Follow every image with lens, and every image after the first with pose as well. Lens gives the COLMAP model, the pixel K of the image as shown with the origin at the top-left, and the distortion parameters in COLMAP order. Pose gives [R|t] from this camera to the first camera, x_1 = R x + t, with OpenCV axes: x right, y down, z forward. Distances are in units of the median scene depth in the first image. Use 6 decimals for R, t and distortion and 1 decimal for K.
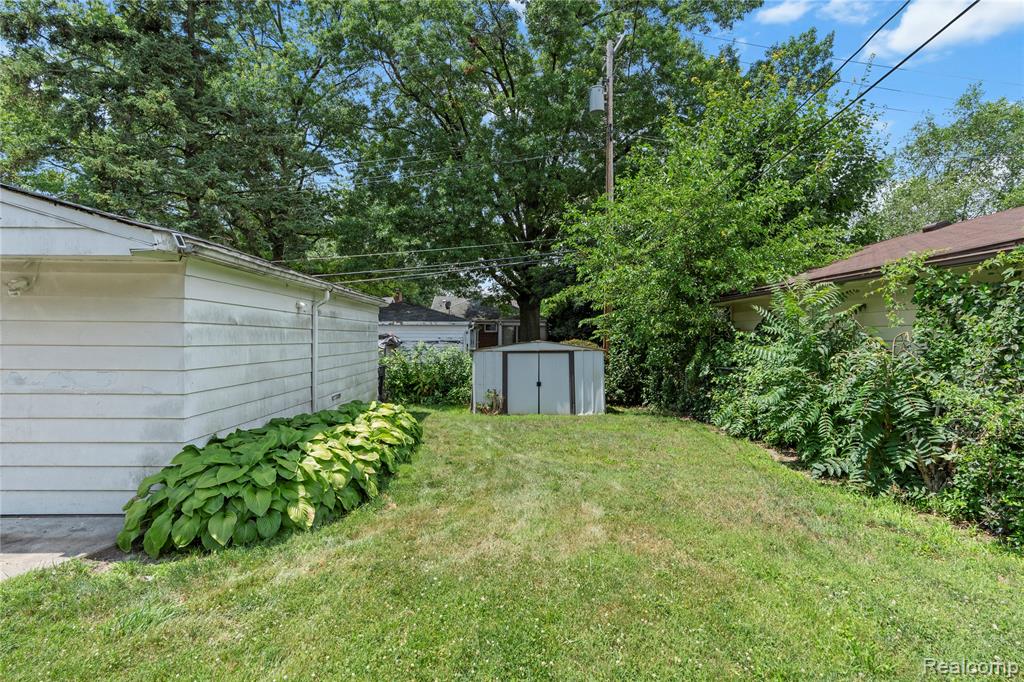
lens RADIAL K [[484.1, 0, 517.9], [0, 484.1, 335.9], [0, 0, 1]] dist [-0.013373, 0.000192]
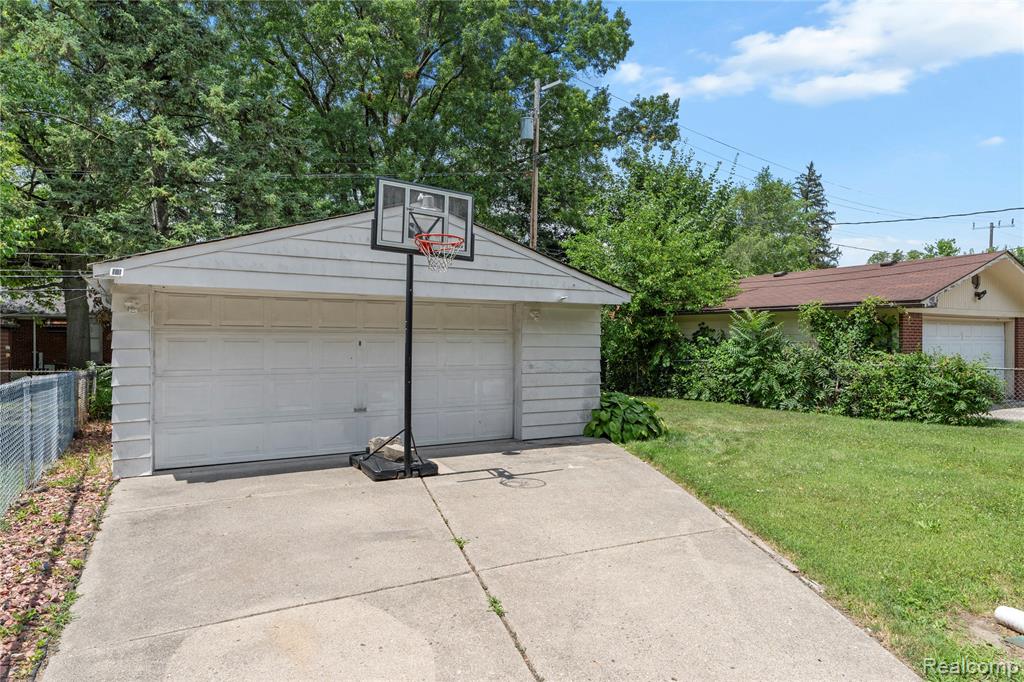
lens RADIAL K [[624.4, 0, 510.4], [0, 624.4, 344.8], [0, 0, 1]] dist [-0.000999, 0.000483]
pose [[0.878238, -0.004917, 0.478199, -1.838400], [-0.002192, 0.999895, 0.014307, -0.019219], [-0.478219, -0.013613, 0.878135, -0.866712]]
